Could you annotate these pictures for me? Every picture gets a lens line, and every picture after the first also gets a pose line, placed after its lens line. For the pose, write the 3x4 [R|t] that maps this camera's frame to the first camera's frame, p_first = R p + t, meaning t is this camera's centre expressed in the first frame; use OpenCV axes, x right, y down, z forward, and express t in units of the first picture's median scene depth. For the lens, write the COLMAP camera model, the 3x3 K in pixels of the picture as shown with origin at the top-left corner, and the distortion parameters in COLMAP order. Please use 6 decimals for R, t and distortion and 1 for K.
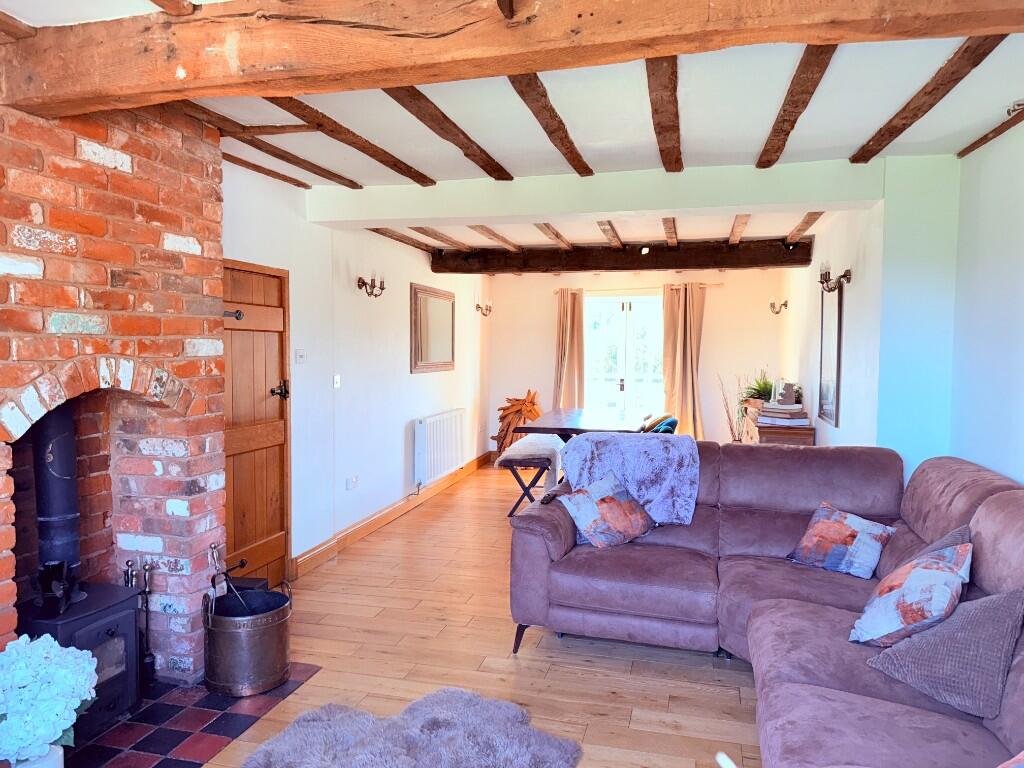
lens RADIAL K [[728.2, 0, 510.7], [0, 728.2, 386.0], [0, 0, 1]] dist [-0.008256, -0.005721]
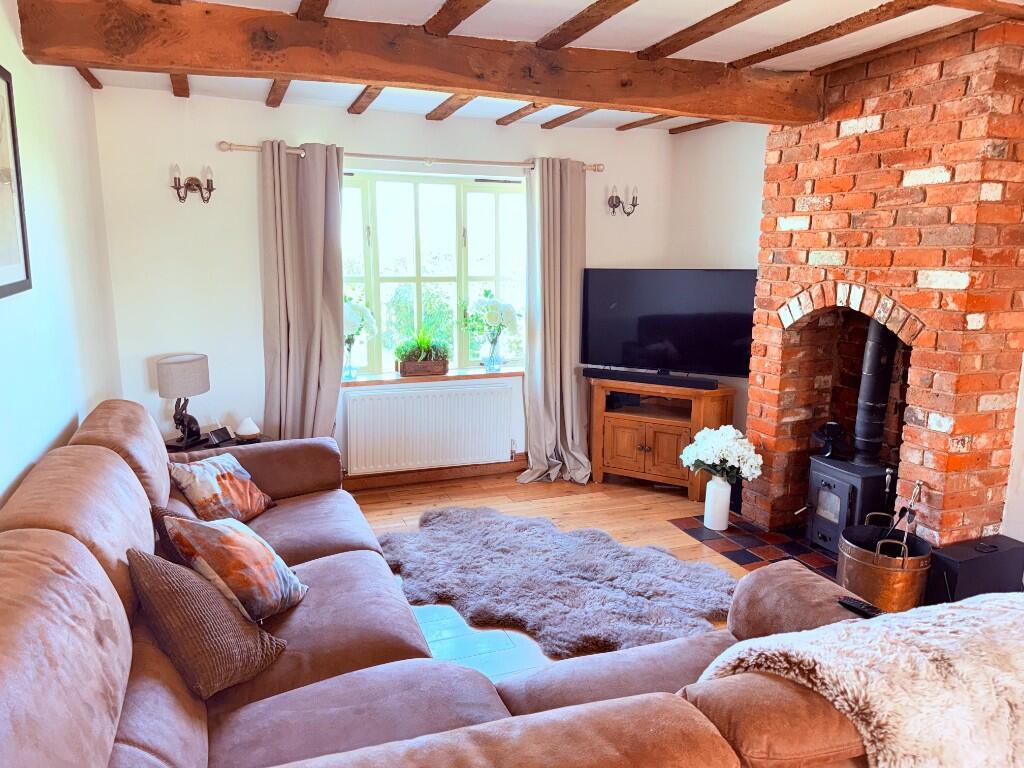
lens RADIAL K [[728.2, 0, 510.9], [0, 728.2, 382.6], [0, 0, 1]] dist [-0.008256, -0.005721]
pose [[-0.809024, 0.092409, -0.580466, 0.627708], [-0.041910, 0.975981, 0.213787, -0.104344], [0.586279, 0.197286, -0.785719, 1.493998]]
